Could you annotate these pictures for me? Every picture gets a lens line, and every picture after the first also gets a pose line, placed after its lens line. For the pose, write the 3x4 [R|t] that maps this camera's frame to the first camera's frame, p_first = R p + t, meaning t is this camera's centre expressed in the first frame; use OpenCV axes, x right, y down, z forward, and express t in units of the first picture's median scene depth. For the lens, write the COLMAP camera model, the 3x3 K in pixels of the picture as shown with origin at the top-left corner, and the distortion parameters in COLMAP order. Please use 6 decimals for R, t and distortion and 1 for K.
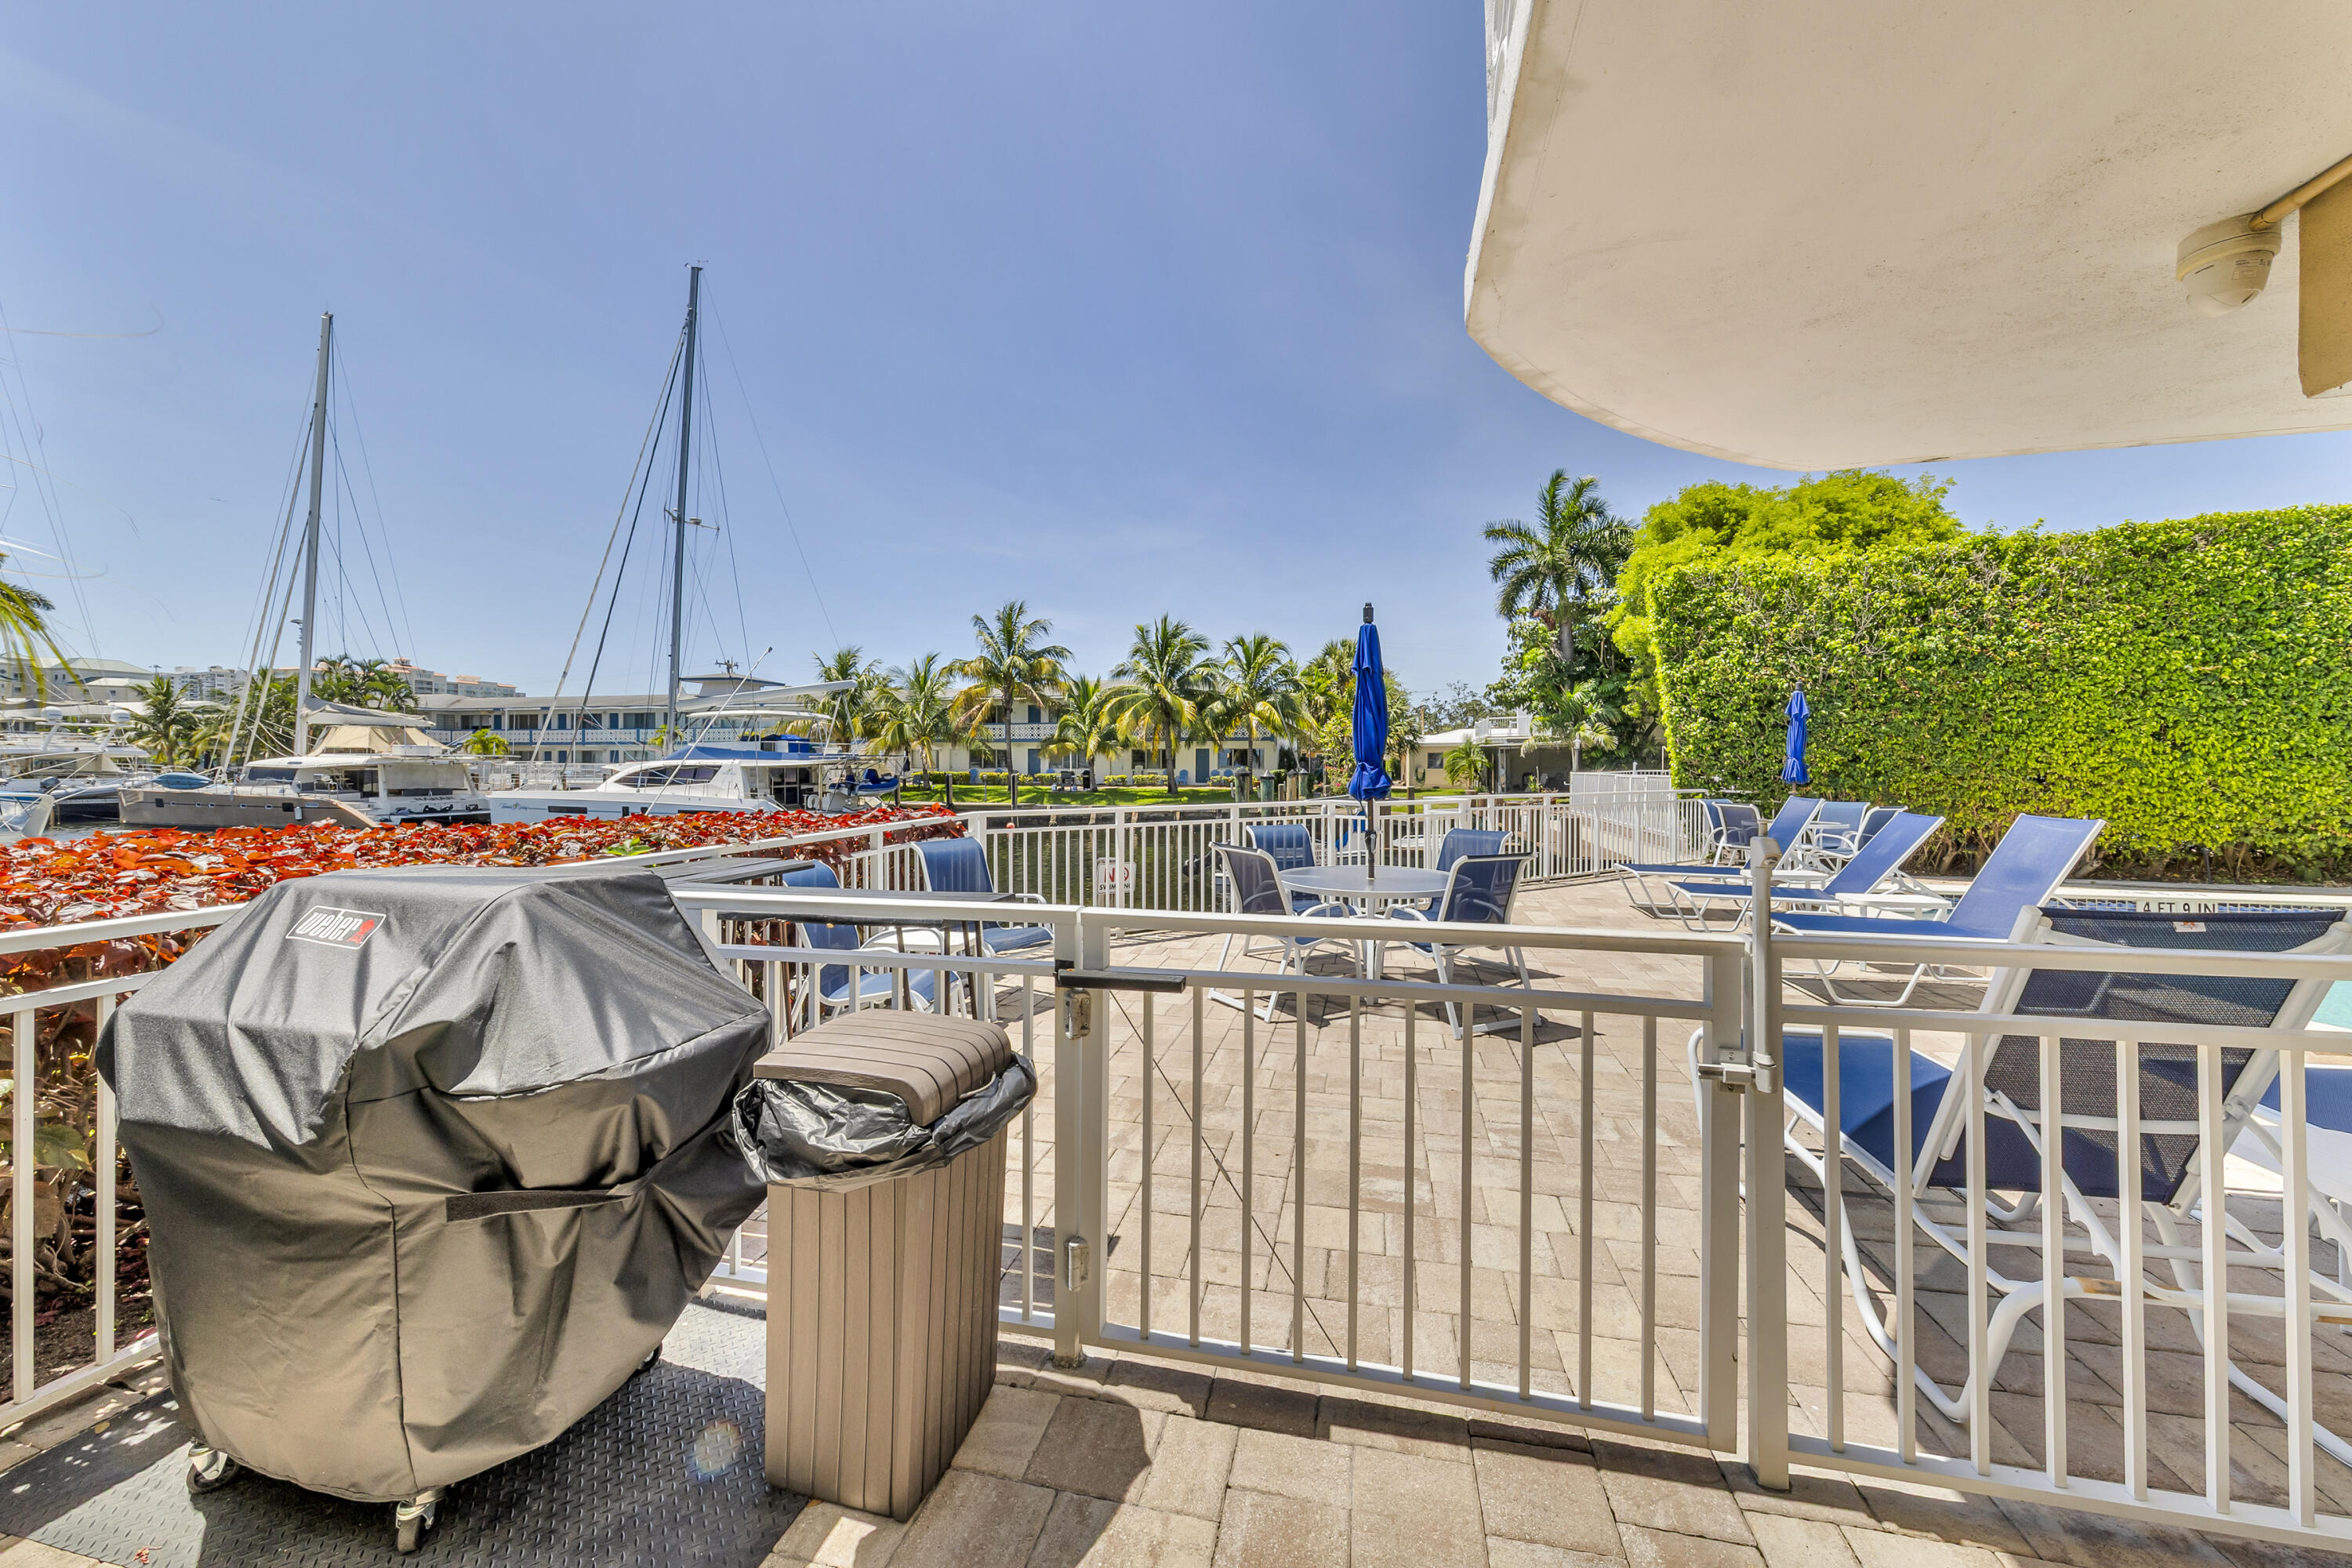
lens RADIAL K [[877.8, 0, 1171.9], [0, 877.8, 763.2], [0, 0, 1]] dist [-0.000520, 0.000128]
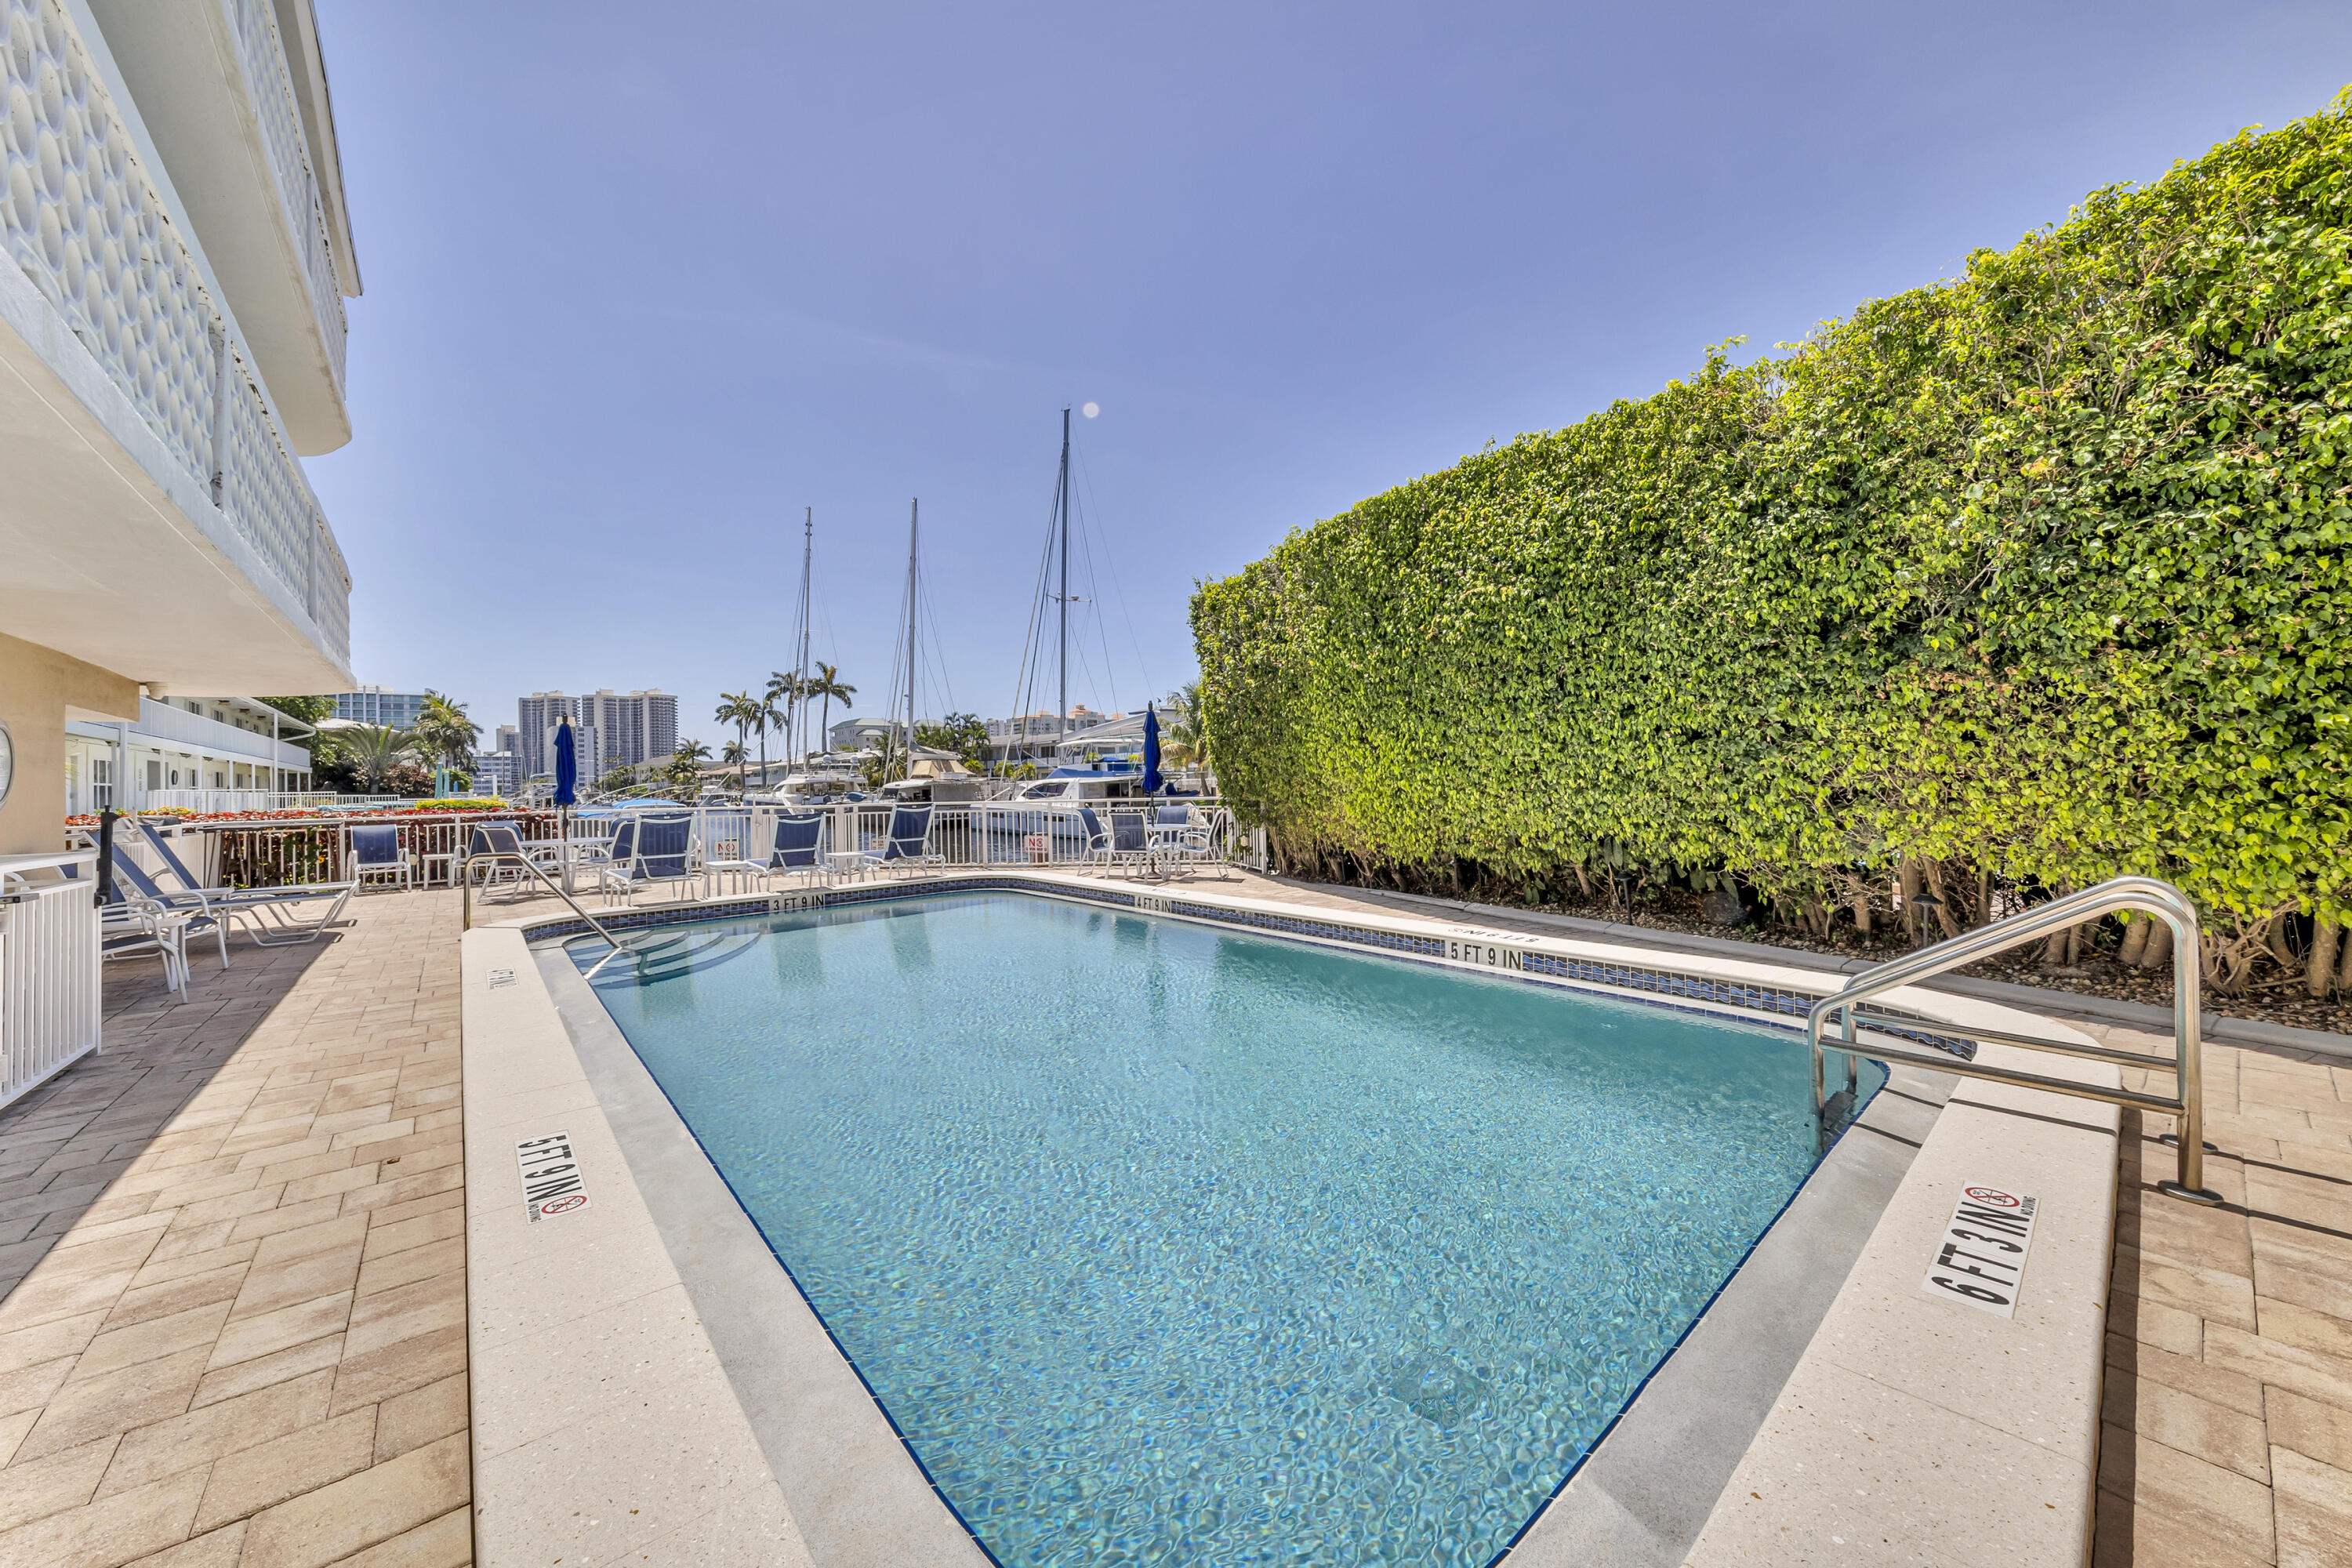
lens RADIAL K [[877.8, 0, 1195.2], [0, 877.8, 755.6], [0, 0, 1]] dist [-0.000520, 0.000128]
pose [[0.800910, -0.035447, -0.597735, 0.390183], [0.023510, 0.999338, -0.027762, 0.002930], [0.598323, 0.008182, 0.801213, 0.053956]]
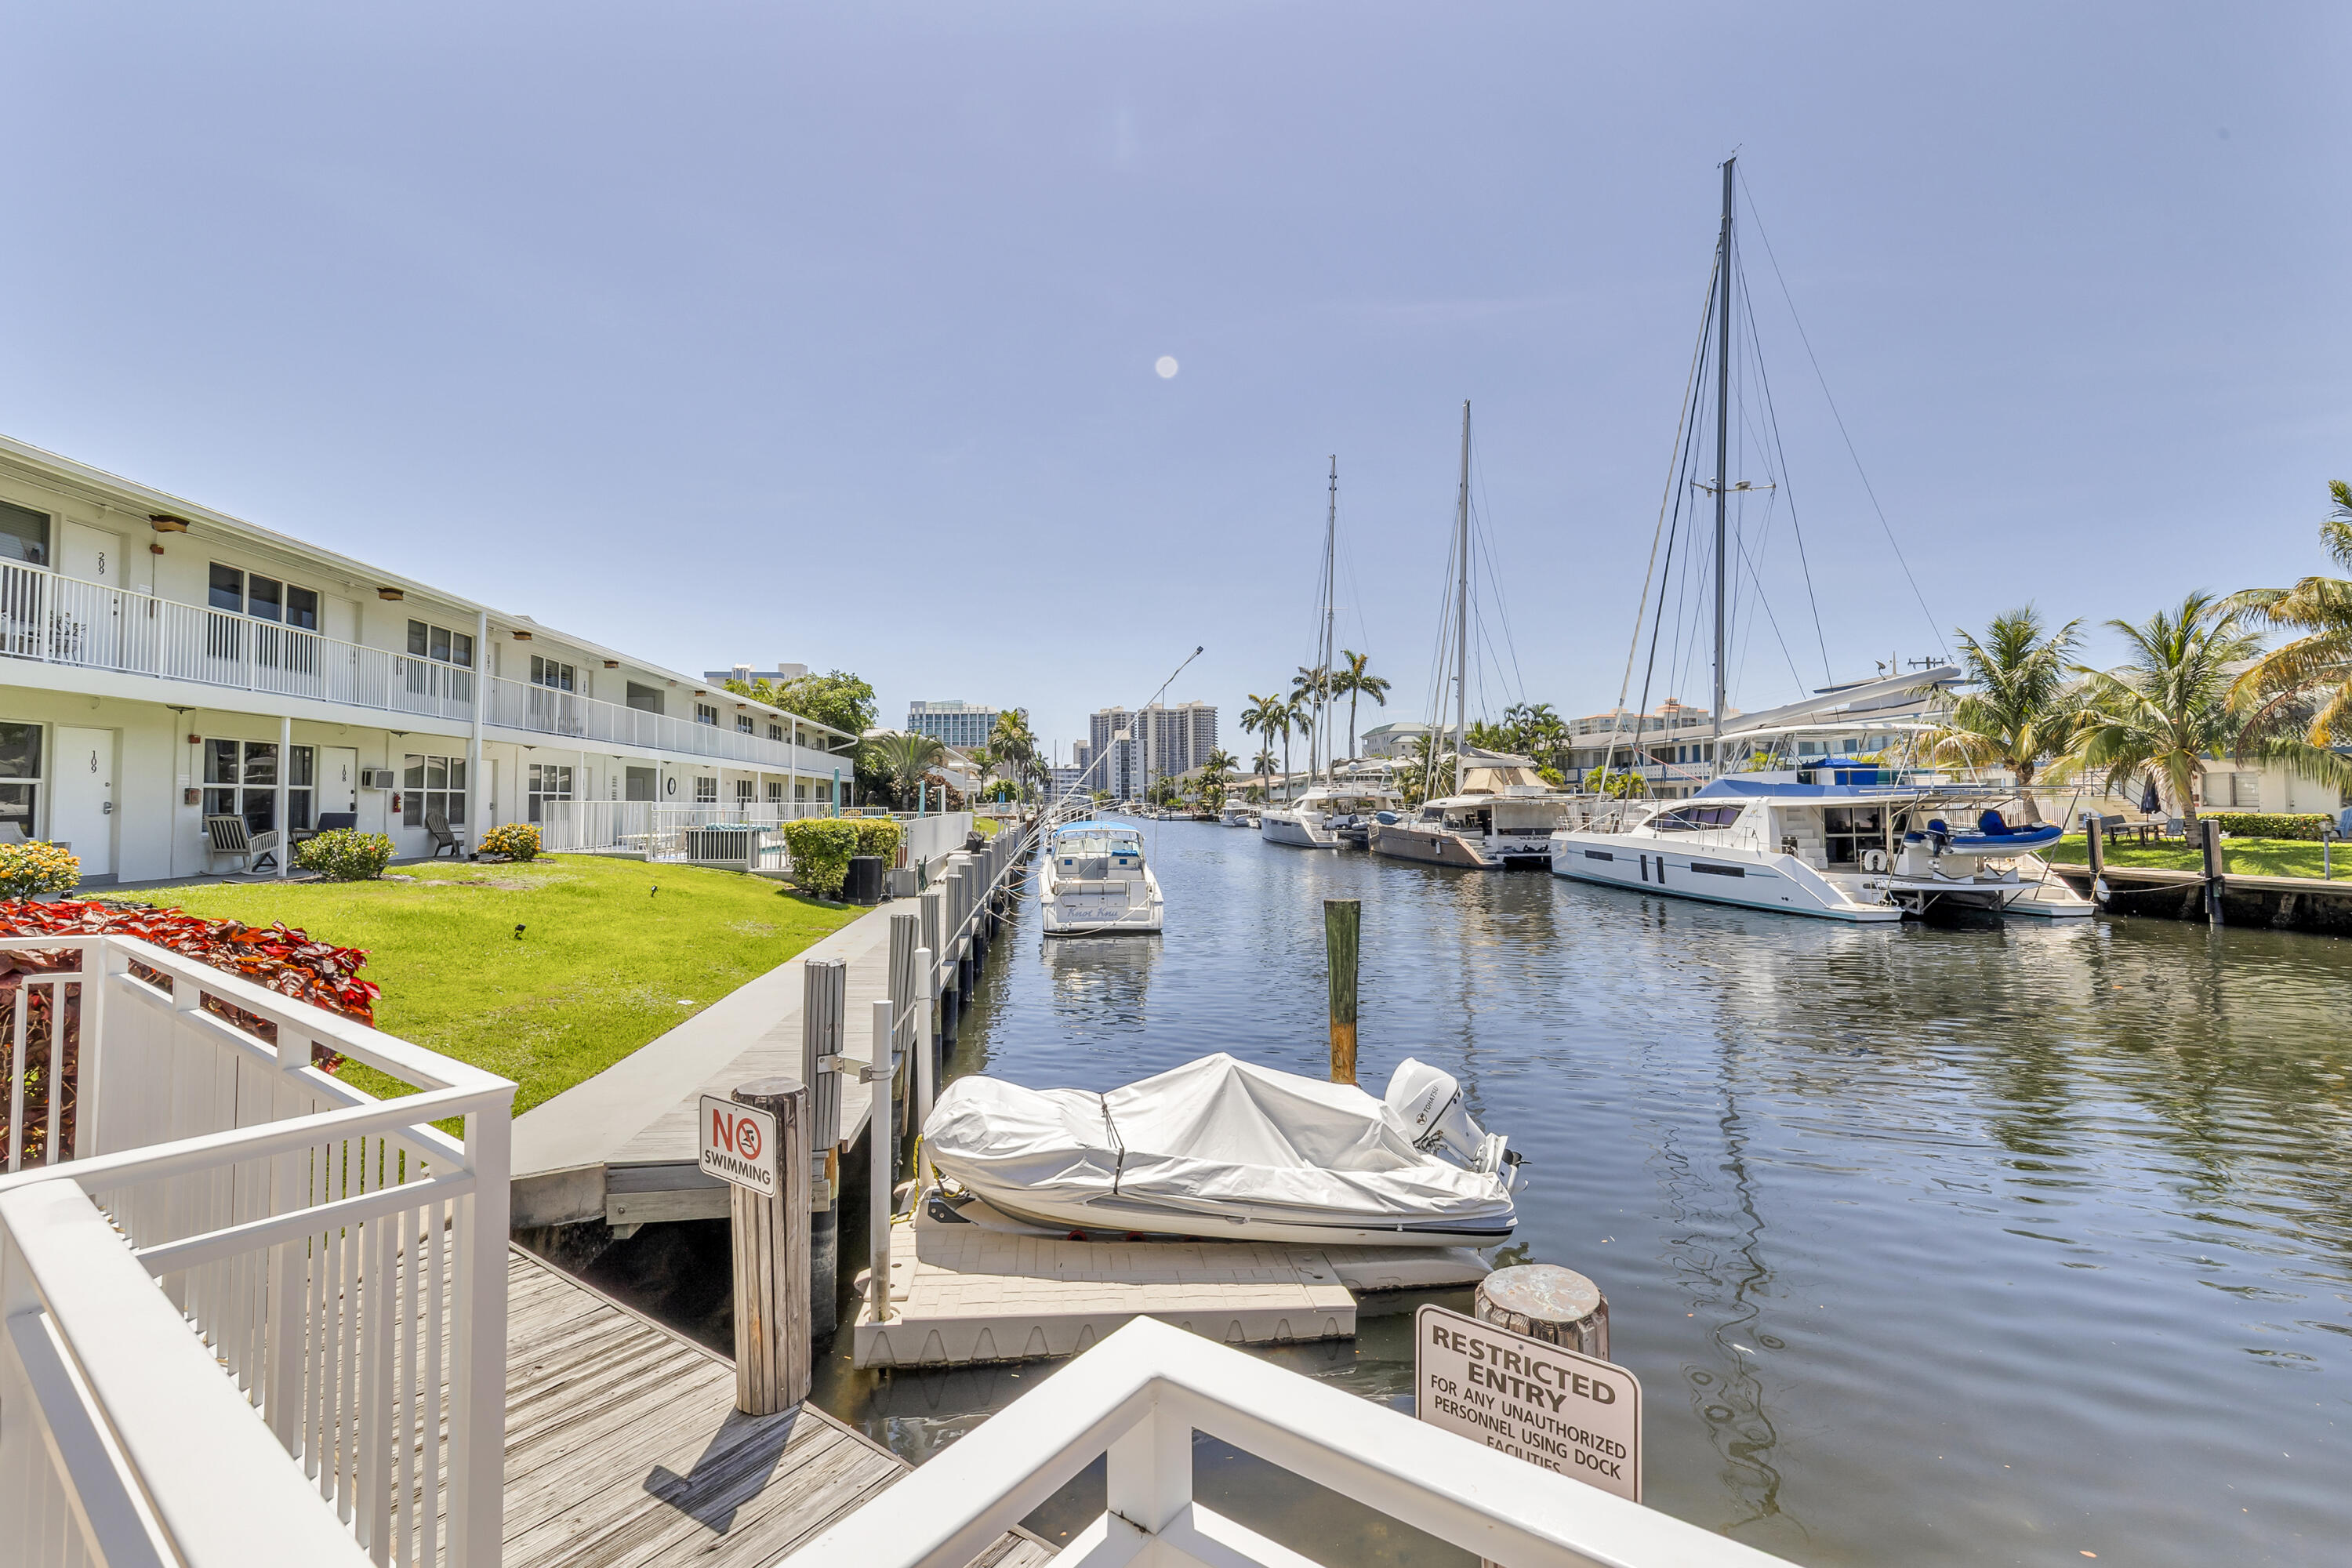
lens RADIAL K [[1005.5, 0, 1180.5], [0, 1005.5, 783.8], [0, 0, 1]] dist [-0.004699, -0.000142]
pose [[0.345923, -0.022730, -0.937987, 0.105576], [0.009281, 0.999740, -0.020804, -0.001894], [0.938217, -0.001508, 0.346044, 0.238505]]
